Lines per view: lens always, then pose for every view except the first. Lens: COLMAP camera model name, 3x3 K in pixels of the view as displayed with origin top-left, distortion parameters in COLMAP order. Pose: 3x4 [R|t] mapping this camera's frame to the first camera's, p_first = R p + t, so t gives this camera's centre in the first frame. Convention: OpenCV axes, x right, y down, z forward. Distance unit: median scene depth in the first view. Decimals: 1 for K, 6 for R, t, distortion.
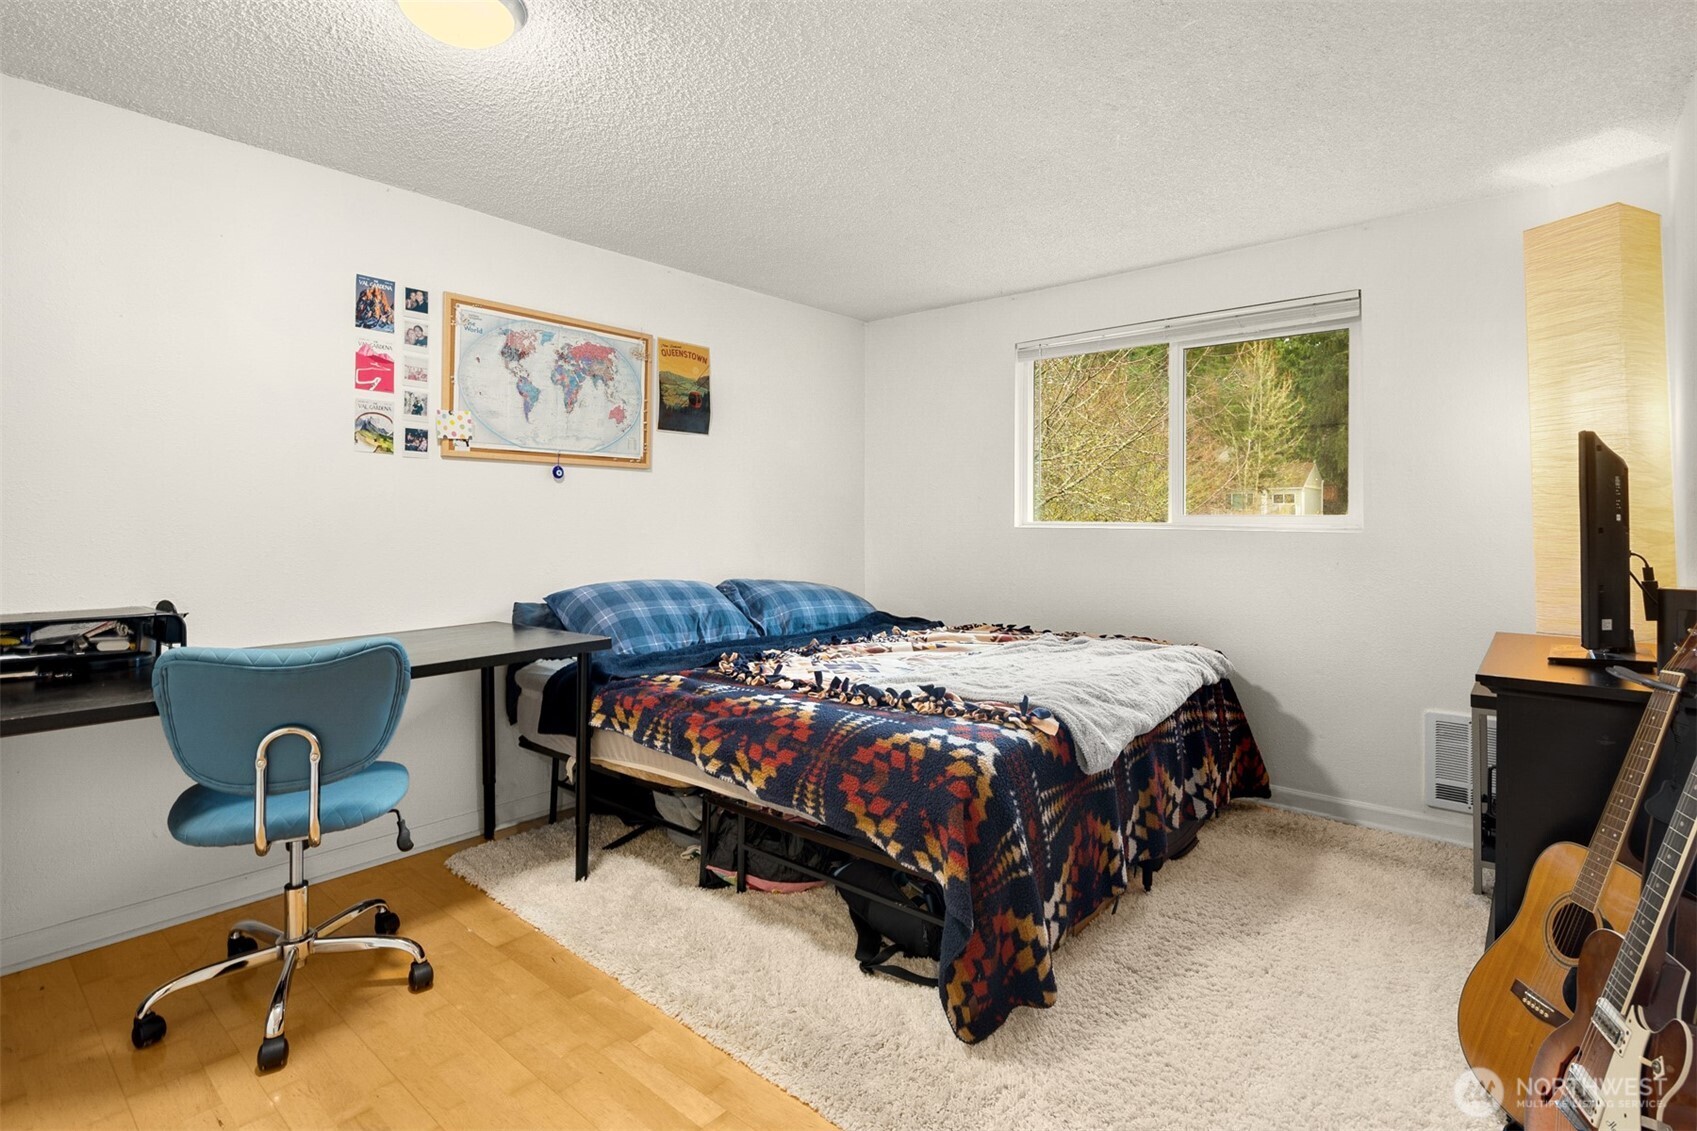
lens RADIAL K [[816.0, 0, 844.6], [0, 816.0, 547.6], [0, 0, 1]] dist [-0.001114, -0.001747]
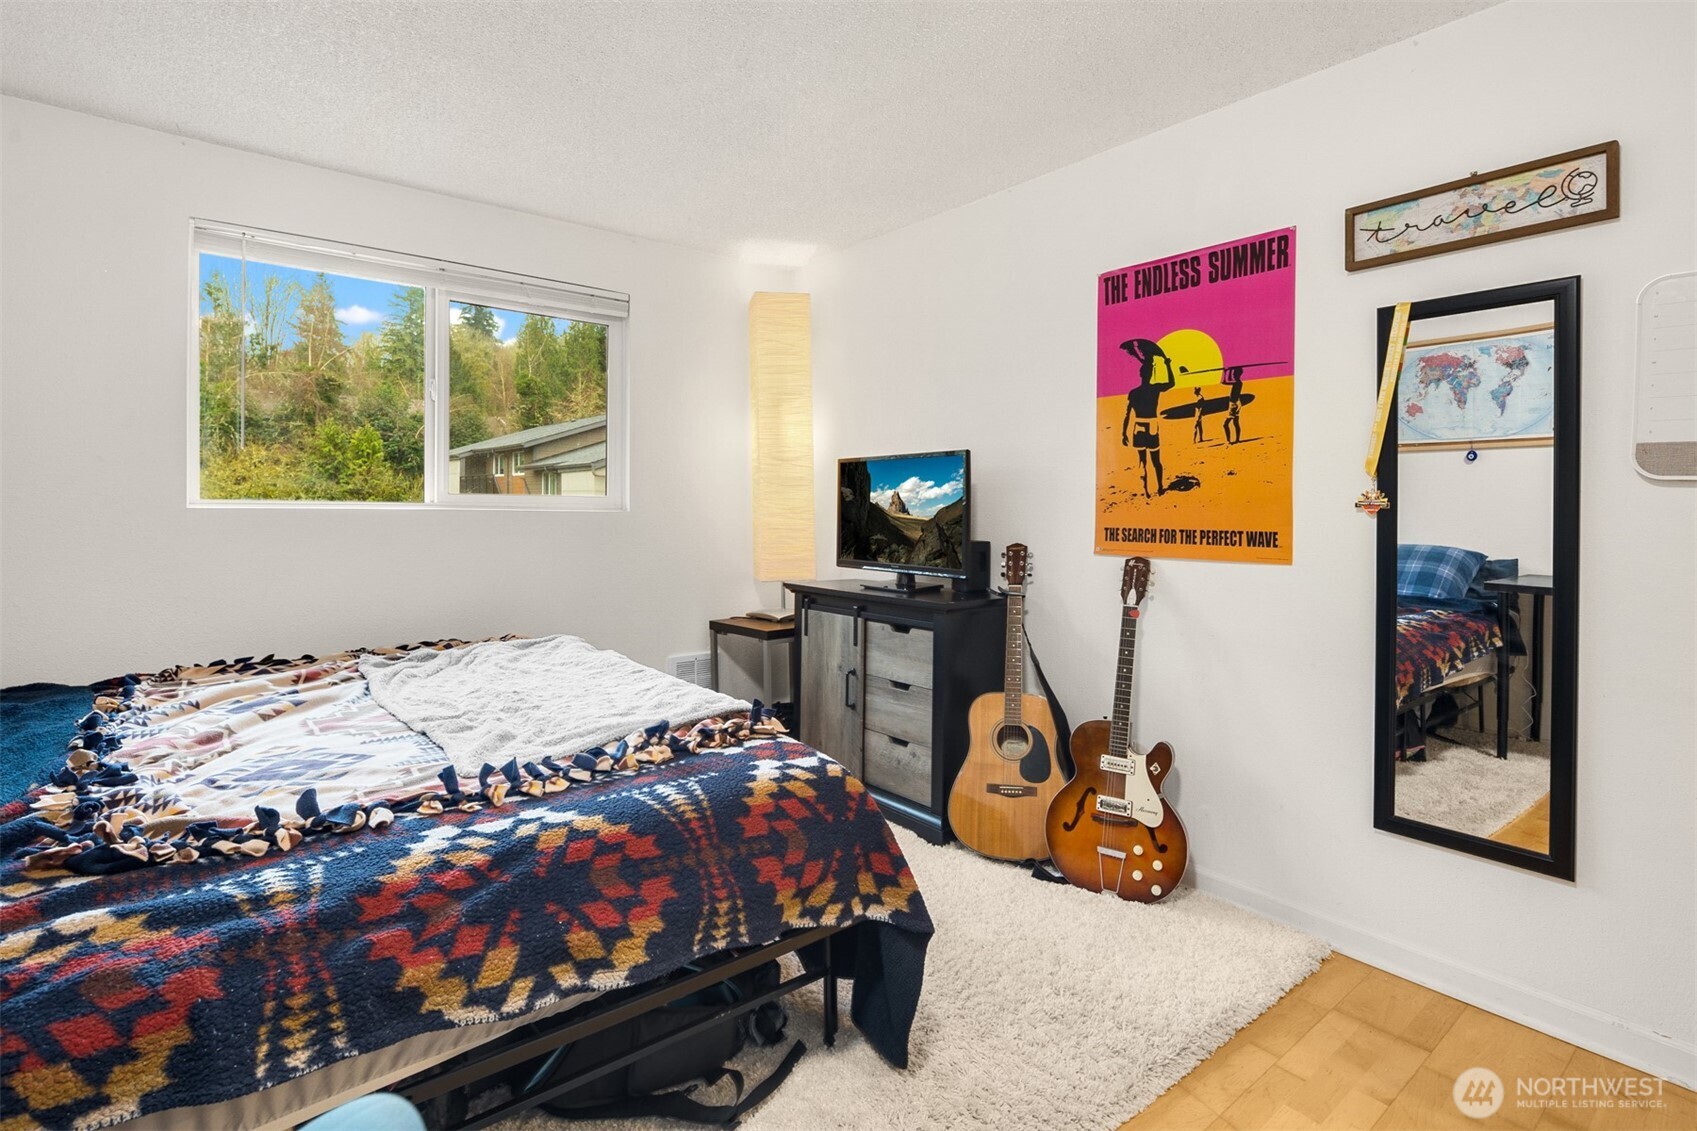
lens RADIAL K [[816.0, 0, 844.6], [0, 816.0, 547.6], [0, 0, 1]] dist [-0.001114, -0.001747]
pose [[0.187099, -0.051919, 0.980968, -1.399134], [0.024917, 0.998532, 0.048097, -0.054560], [-0.982025, 0.015444, 0.188118, 1.658342]]
